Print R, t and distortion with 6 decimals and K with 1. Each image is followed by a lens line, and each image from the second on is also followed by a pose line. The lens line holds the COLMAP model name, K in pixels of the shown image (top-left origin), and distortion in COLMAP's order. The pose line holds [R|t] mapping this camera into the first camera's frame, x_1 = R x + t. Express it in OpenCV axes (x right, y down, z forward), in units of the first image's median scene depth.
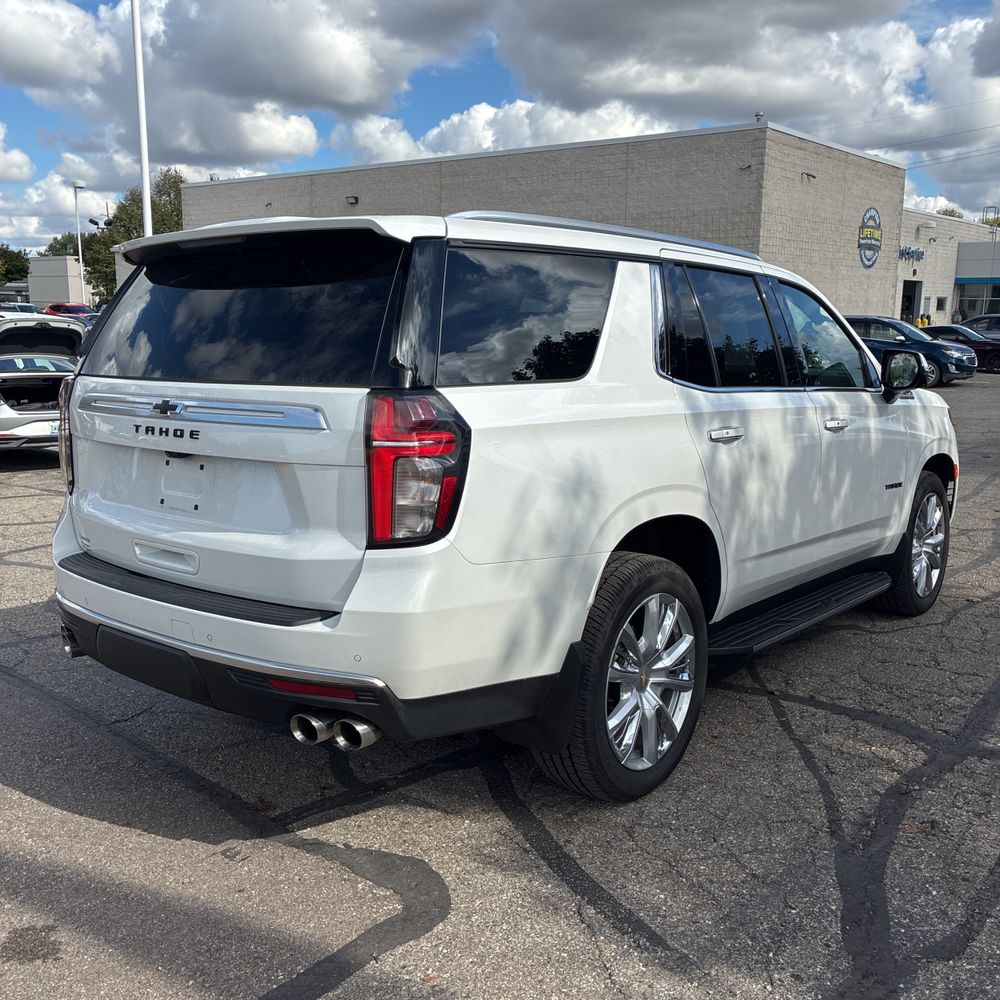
lens RADIAL K [[1005.4, 0, 497.7], [0, 1005.4, 478.9], [0, 0, 1]] dist [0.016913, -0.000381]
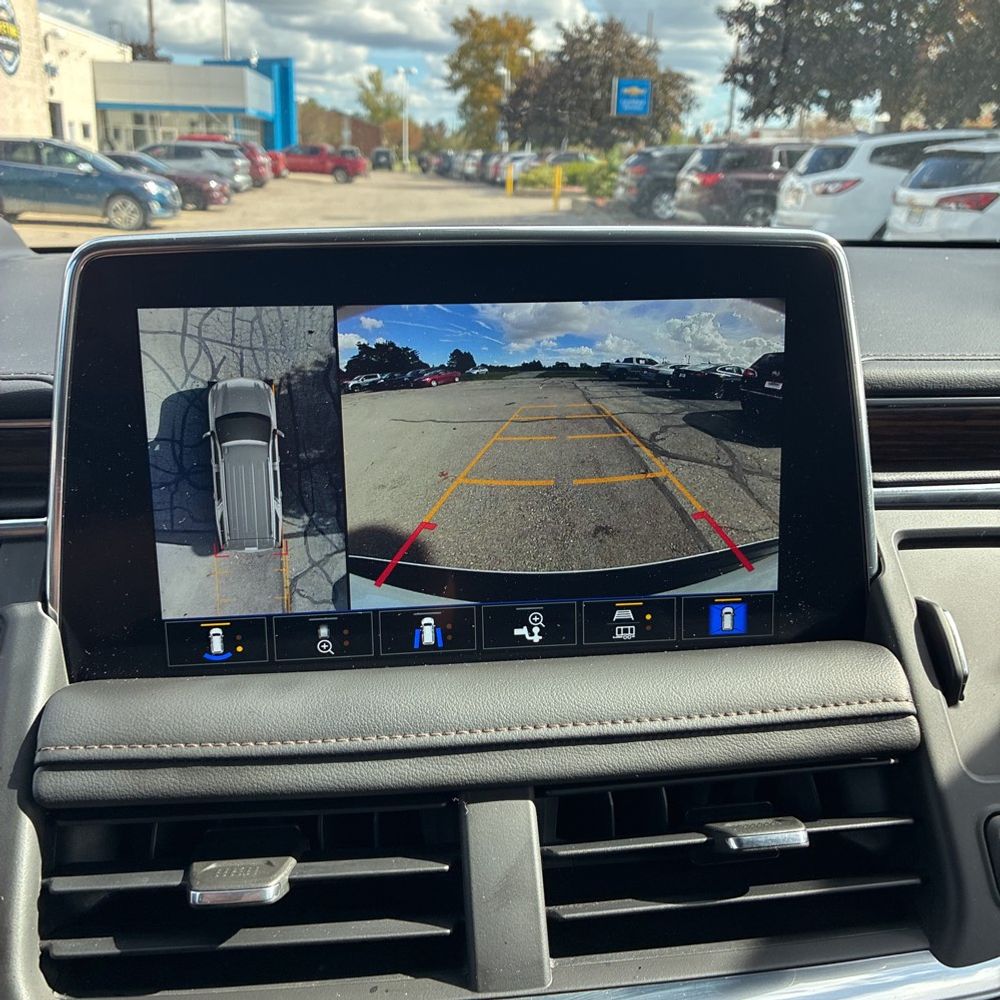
lens RADIAL K [[1034.8, 0, 498.5], [0, 1034.8, 501.2], [0, 0, 1]] dist [-0.003574, 0.023235]
pose [[0.706465, -0.215584, 0.674115, 0.268592], [0.099894, 0.973317, 0.206582, -0.202529], [-0.700663, -0.078603, 0.709149, 1.708403]]
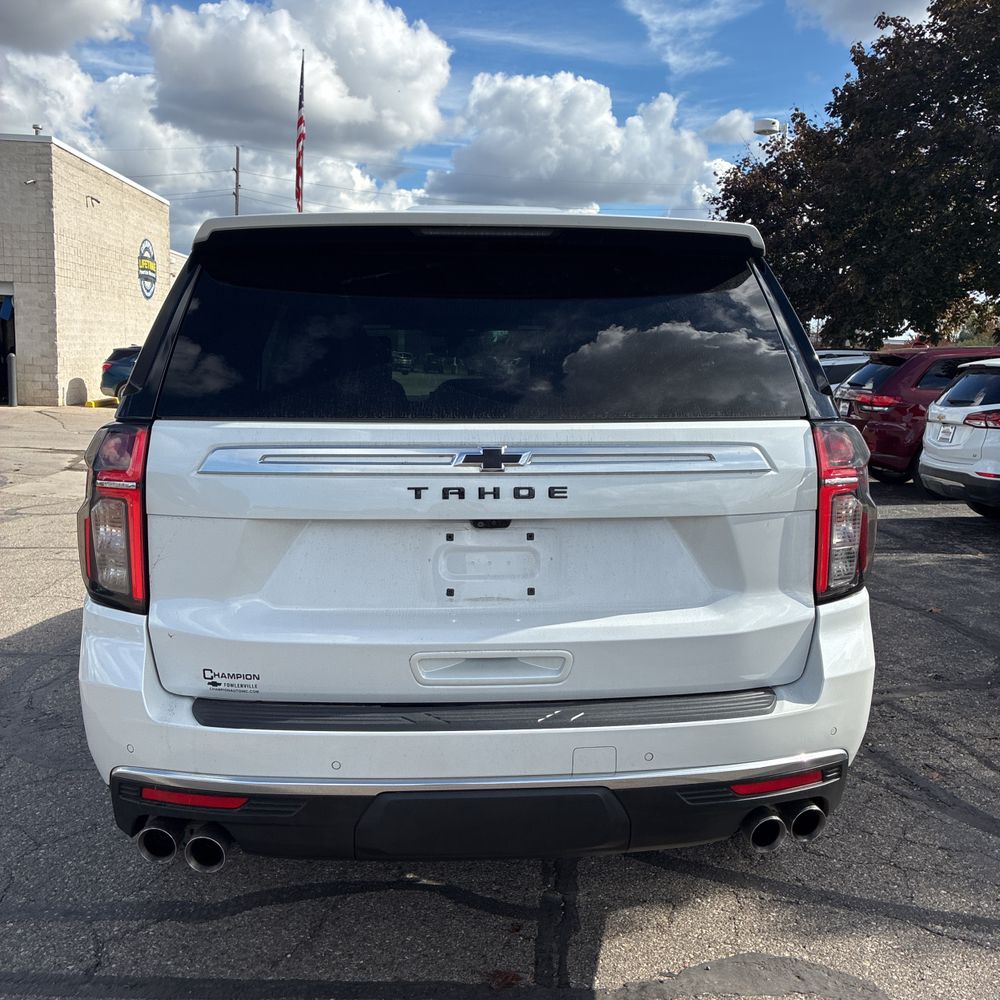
lens RADIAL K [[999.3, 0, 501.0], [0, 999.3, 485.9], [0, 0, 1]] dist [0.040714, -0.022187]
pose [[0.734924, -0.074759, 0.674016, -0.754475], [0.090403, 0.995834, 0.011880, -0.056151], [-0.672097, 0.052202, 0.738621, 0.445581]]
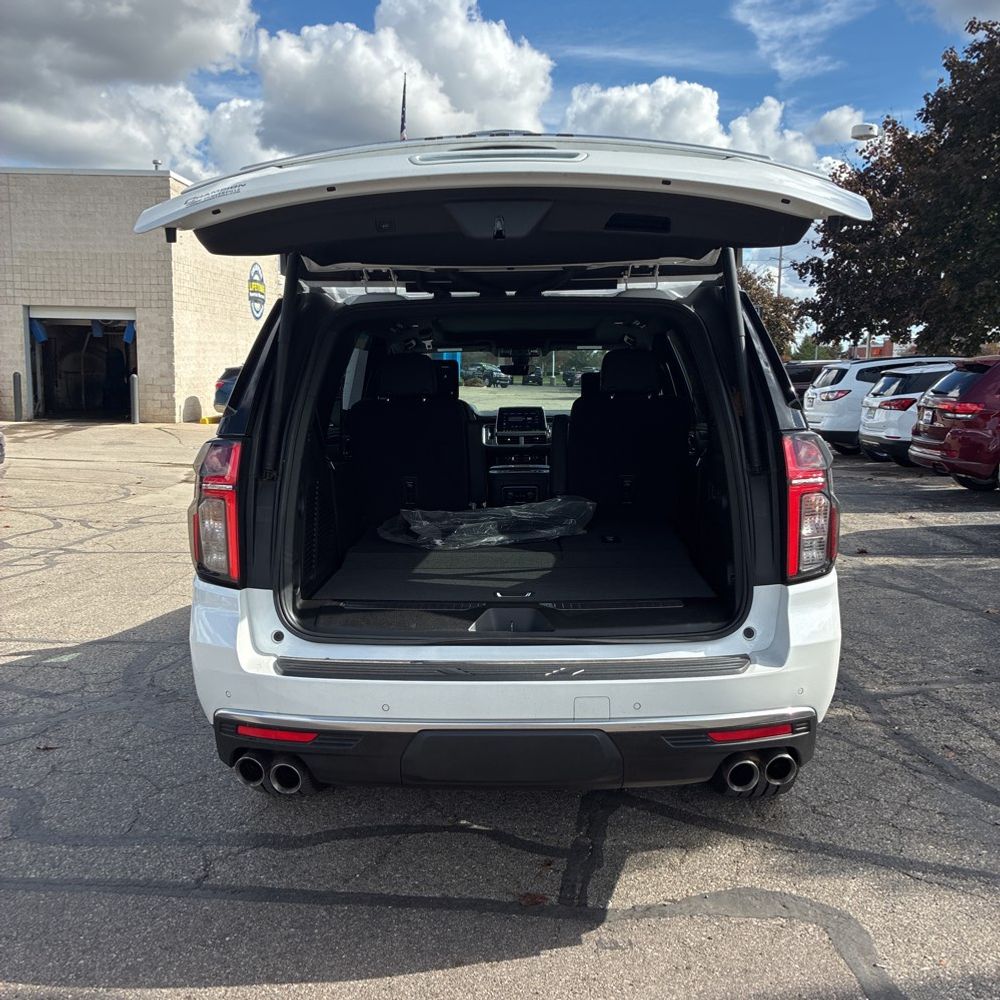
lens RADIAL K [[998.8, 0, 504.1], [0, 998.8, 488.1], [0, 0, 1]] dist [0.027805, -0.016764]
pose [[0.796914, -0.072741, 0.599697, -0.808272], [0.095634, 0.995396, -0.006347, -0.042382], [-0.596475, 0.062409, 0.800202, 0.284025]]
